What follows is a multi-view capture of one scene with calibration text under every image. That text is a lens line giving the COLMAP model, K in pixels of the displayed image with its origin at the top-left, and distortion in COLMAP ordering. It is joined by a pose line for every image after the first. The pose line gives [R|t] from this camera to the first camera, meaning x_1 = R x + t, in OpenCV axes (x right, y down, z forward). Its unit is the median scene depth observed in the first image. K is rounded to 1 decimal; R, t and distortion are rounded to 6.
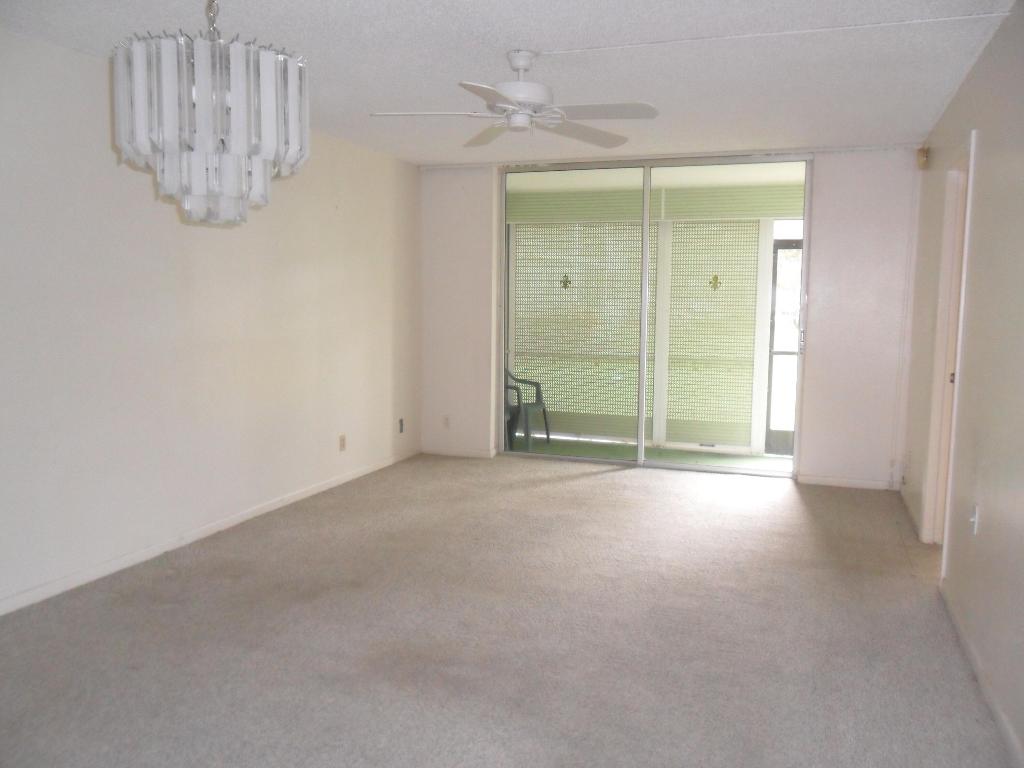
lens RADIAL K [[830.8, 0, 519.7], [0, 830.8, 380.7], [0, 0, 1]] dist [-0.039464, 0.027694]
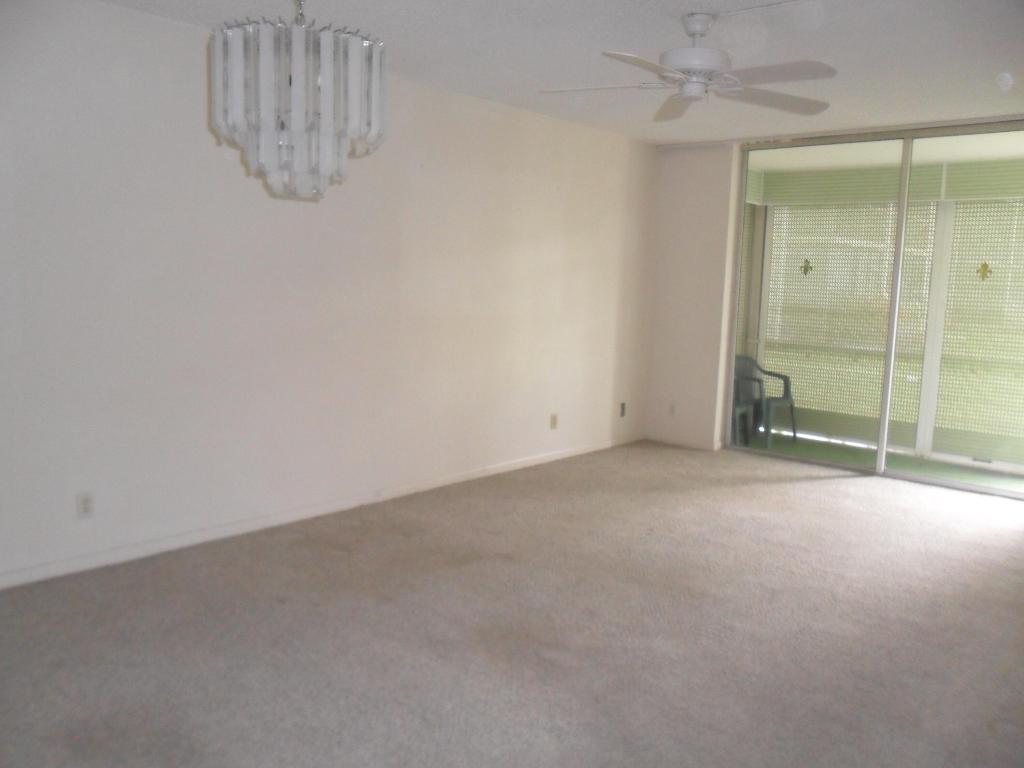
lens RADIAL K [[830.8, 0, 512.6], [0, 830.8, 384.3], [0, 0, 1]] dist [-0.039464, 0.027694]
pose [[0.932207, 0.067092, -0.355654, 0.131990], [-0.059577, 0.997709, 0.032053, 0.000225], [0.356989, -0.008691, 0.934068, 0.041877]]
